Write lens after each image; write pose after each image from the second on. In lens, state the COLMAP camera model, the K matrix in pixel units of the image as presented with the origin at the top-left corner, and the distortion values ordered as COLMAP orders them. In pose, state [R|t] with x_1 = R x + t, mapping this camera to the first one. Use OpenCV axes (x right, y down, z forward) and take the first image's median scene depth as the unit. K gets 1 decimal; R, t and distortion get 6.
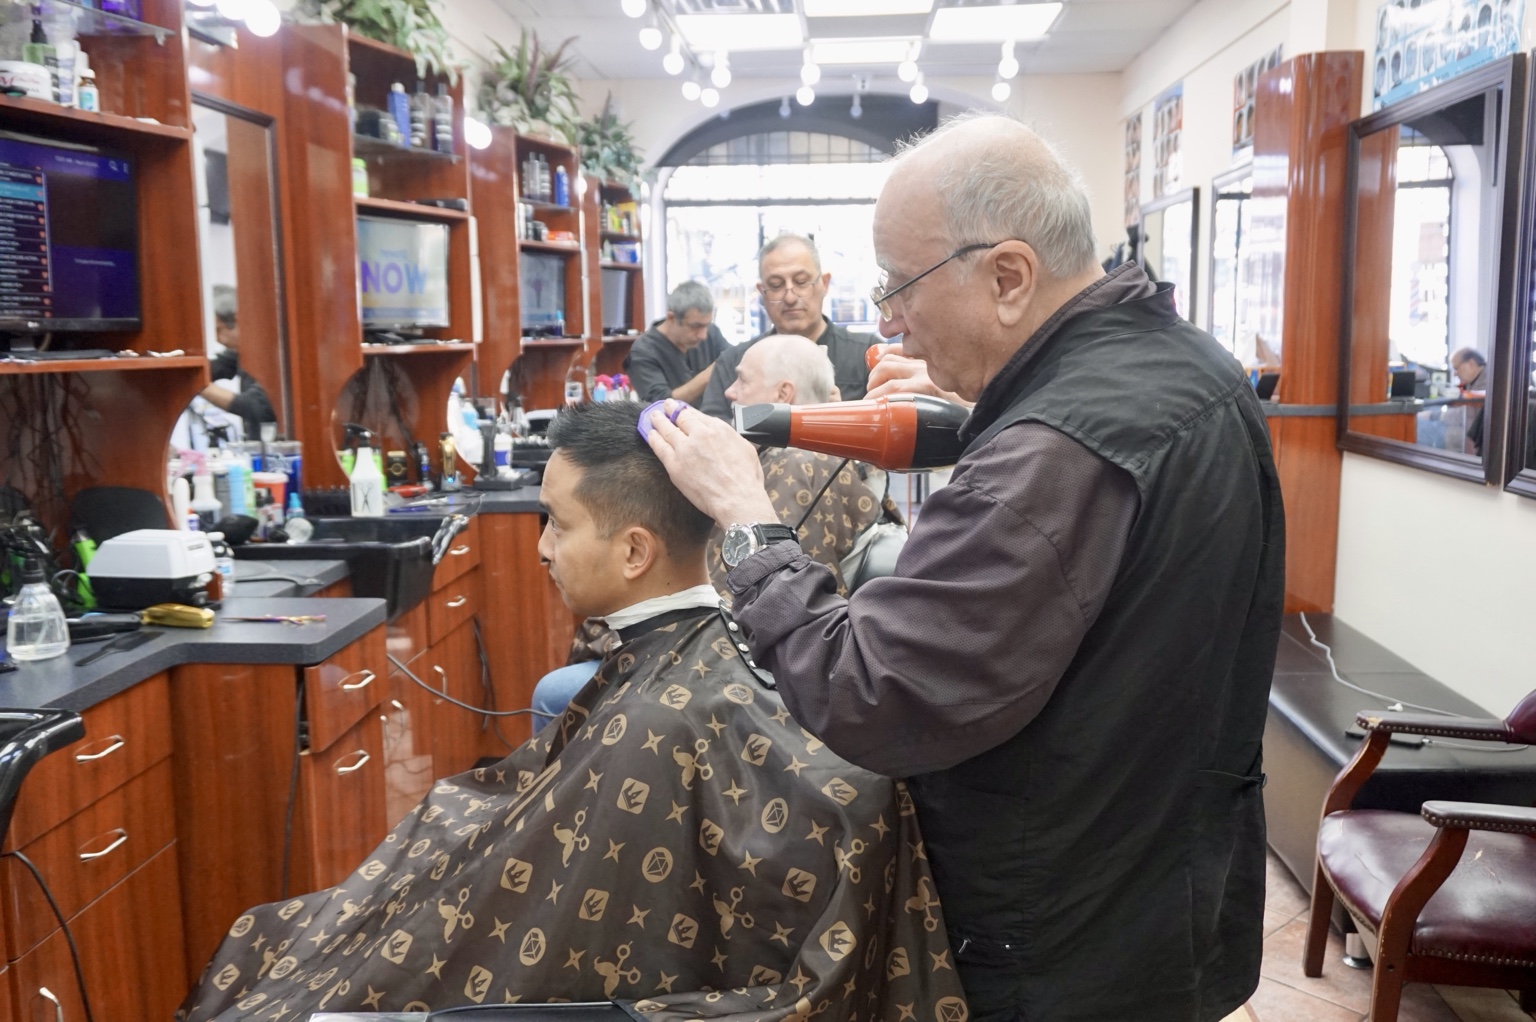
lens RADIAL K [[1363.8, 0, 768.0], [0, 1363.8, 511.0], [0, 0, 1]] dist [-0.035708, 0.061005]
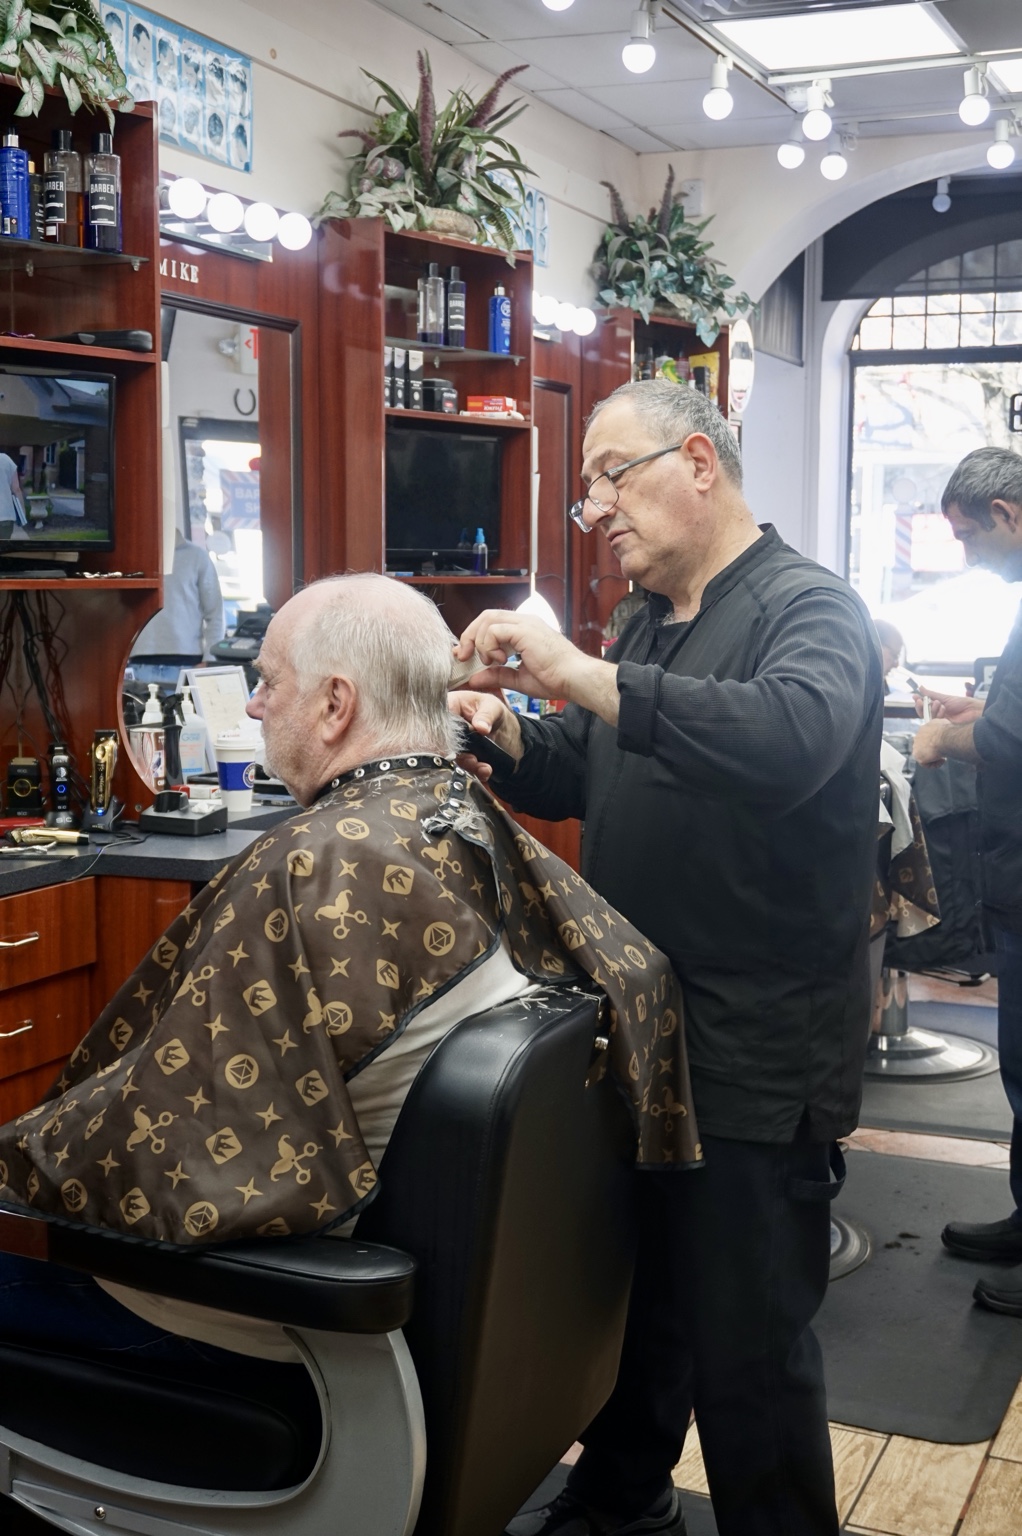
lens RADIAL K [[2084.6, 0, 350.4], [0, 2084.6, 767.1], [0, 0, 1]] dist [-0.012378, 0.096036]
pose [[0.932970, 0.054697, -0.355774, 0.318774], [-0.067249, 0.997471, -0.023000, -0.049387], [0.353616, 0.045383, 0.934289, 0.356774]]
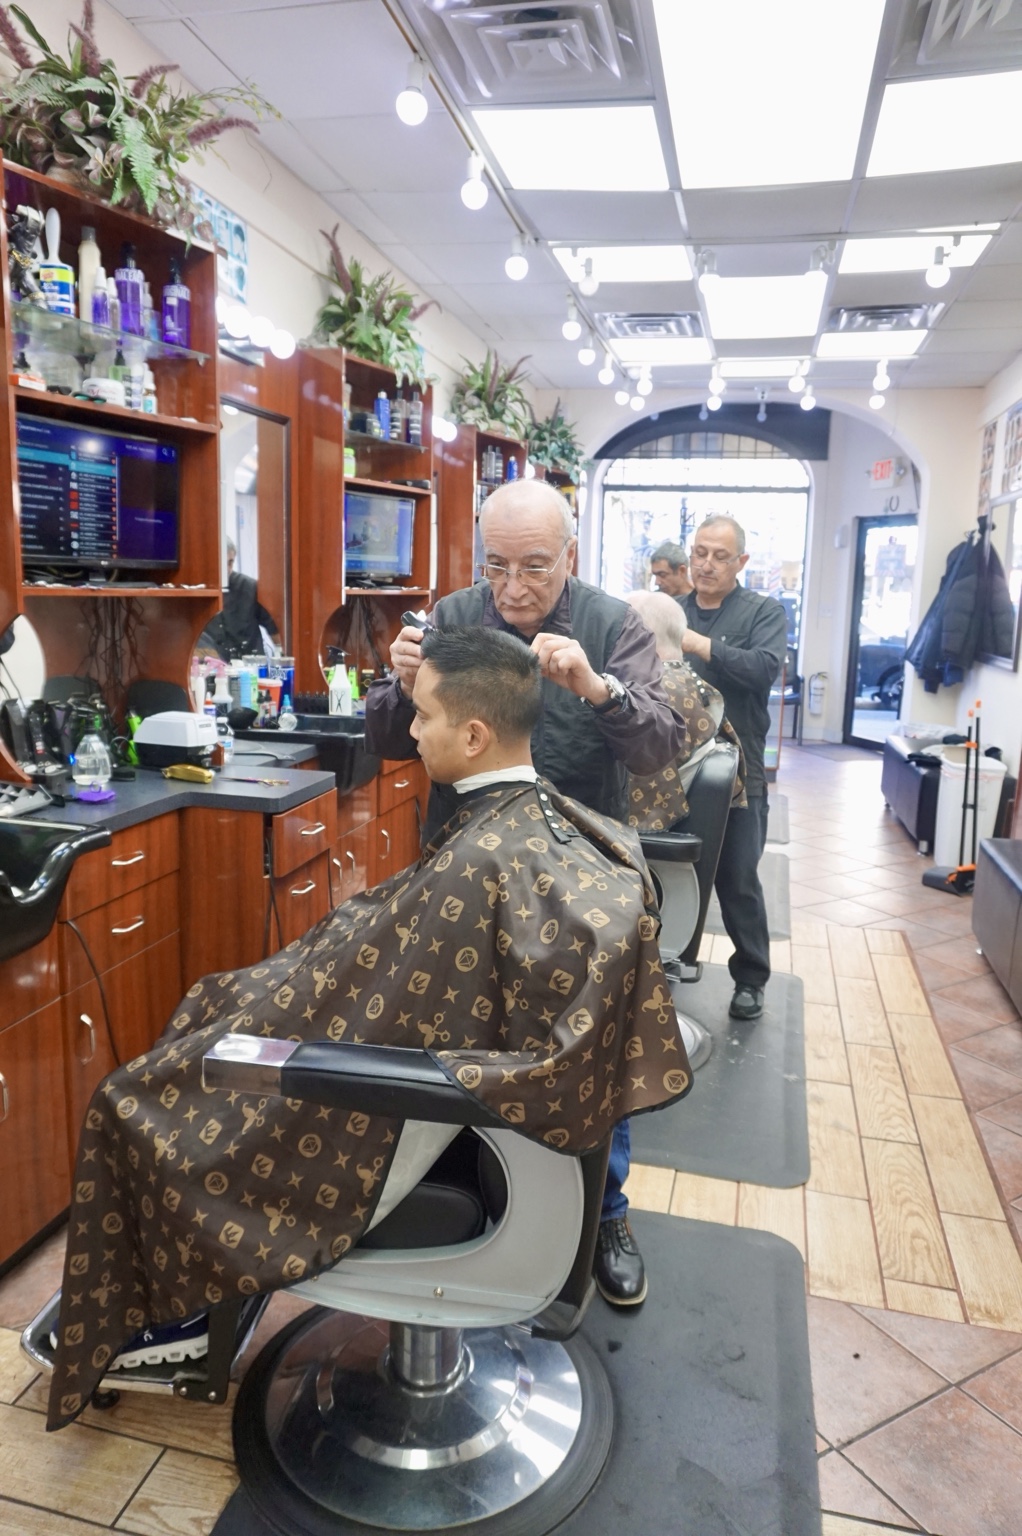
lens RADIAL K [[1080.9, 0, 476.9], [0, 1080.9, 770.5], [0, 0, 1]] dist [-0.045004, 0.000990]
pose [[0.980546, 0.067542, -0.184305, 0.058498], [-0.061138, 0.997319, 0.040218, 0.010211], [0.186527, -0.028168, 0.982046, -0.039710]]
